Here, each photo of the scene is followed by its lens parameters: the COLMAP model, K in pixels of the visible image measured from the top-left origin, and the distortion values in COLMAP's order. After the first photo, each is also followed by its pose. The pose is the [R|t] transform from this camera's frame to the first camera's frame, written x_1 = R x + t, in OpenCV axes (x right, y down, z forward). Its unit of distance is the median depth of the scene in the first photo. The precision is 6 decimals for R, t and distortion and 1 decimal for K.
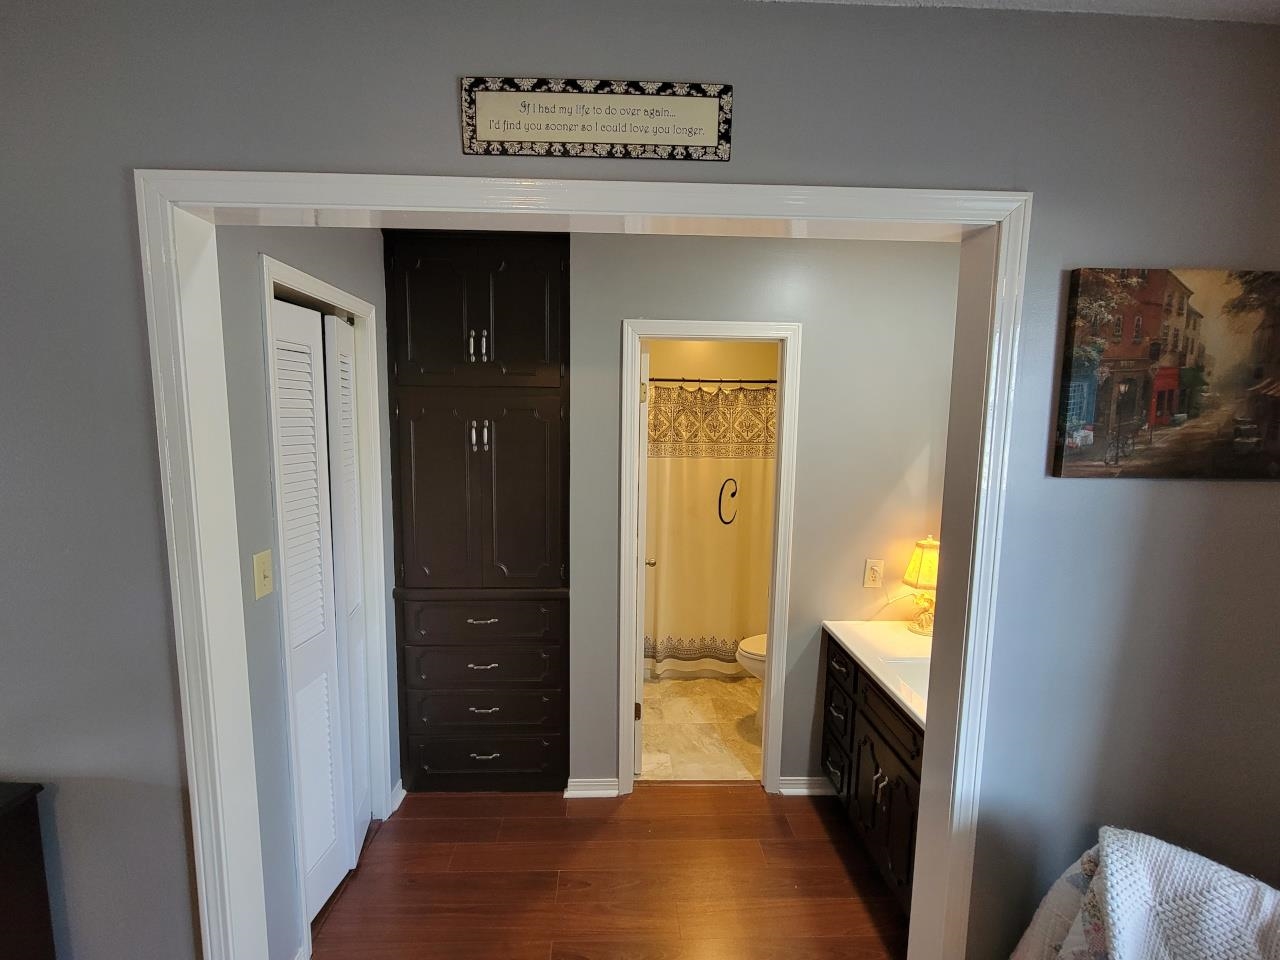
lens RADIAL K [[630.8, 0, 641.4], [0, 630.8, 500.6], [0, 0, 1]] dist [-0.003265, -0.000020]
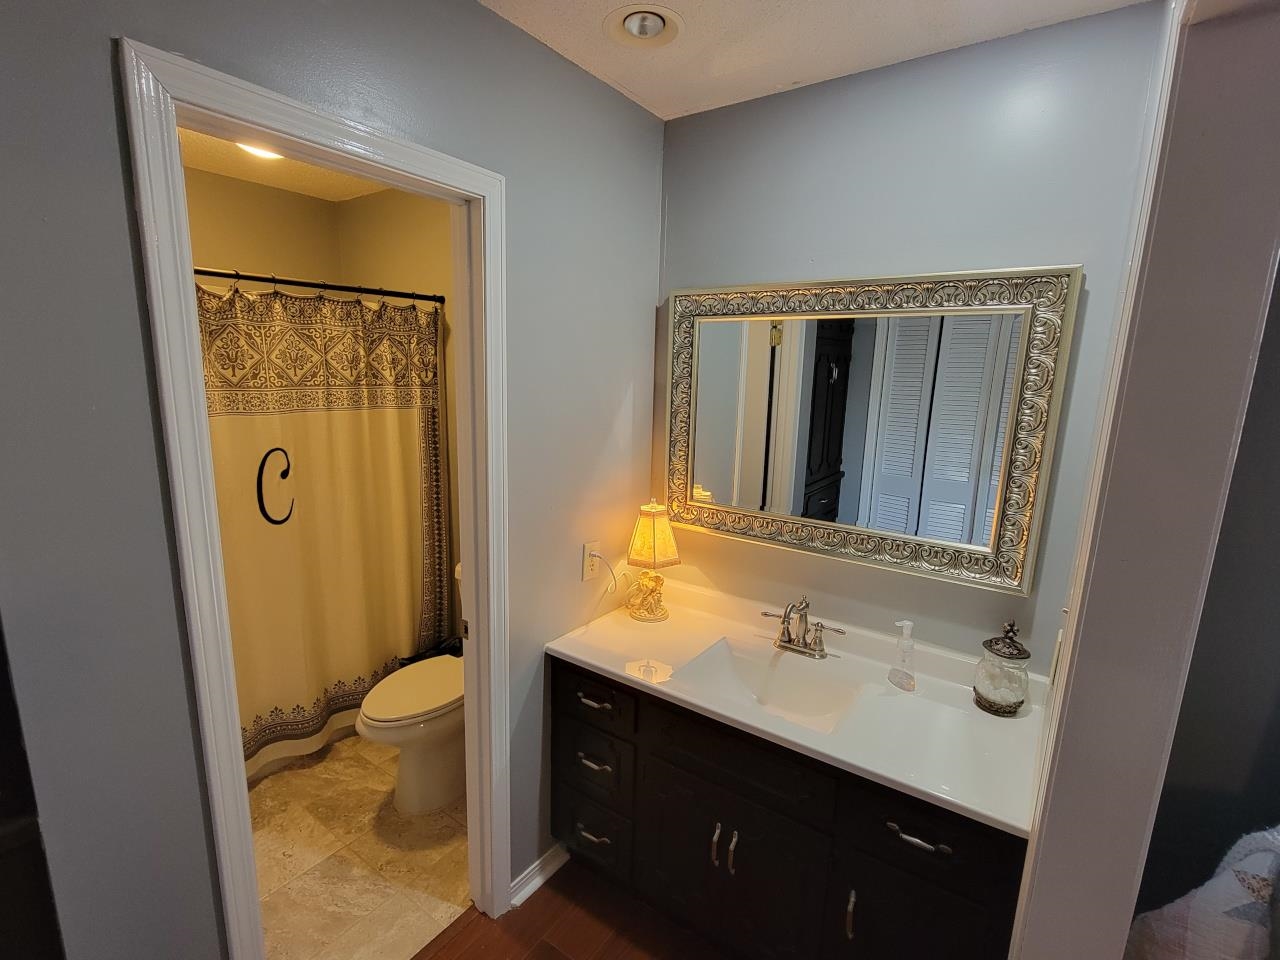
lens RADIAL K [[615.7, 0, 639.0], [0, 615.7, 490.5], [0, 0, 1]] dist [0.003904, 0.000206]
pose [[0.605474, -0.153929, 0.780837, -0.147155], [0.087063, 0.988040, 0.127266, -0.051662], [-0.791088, -0.009075, 0.611634, 0.489773]]
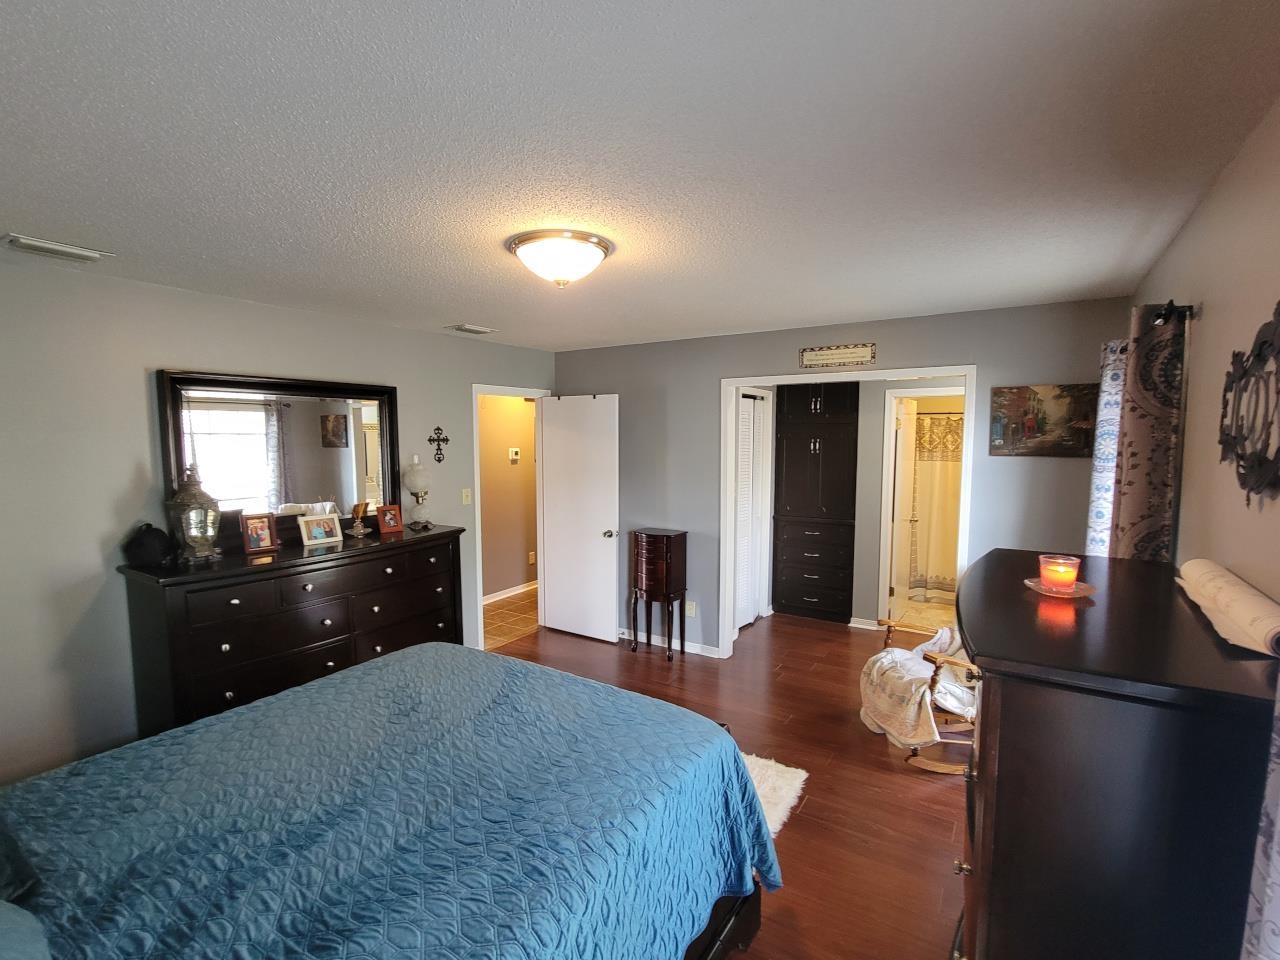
lens RADIAL K [[667.4, 0, 633.4], [0, 667.4, 487.8], [0, 0, 1]] dist [-0.004992, -0.000207]
pose [[0.838056, 0.029640, -0.544778, 0.421303], [-0.059983, 0.997476, -0.038004, 0.145906], [0.542276, 0.064527, 0.837719, -1.107966]]
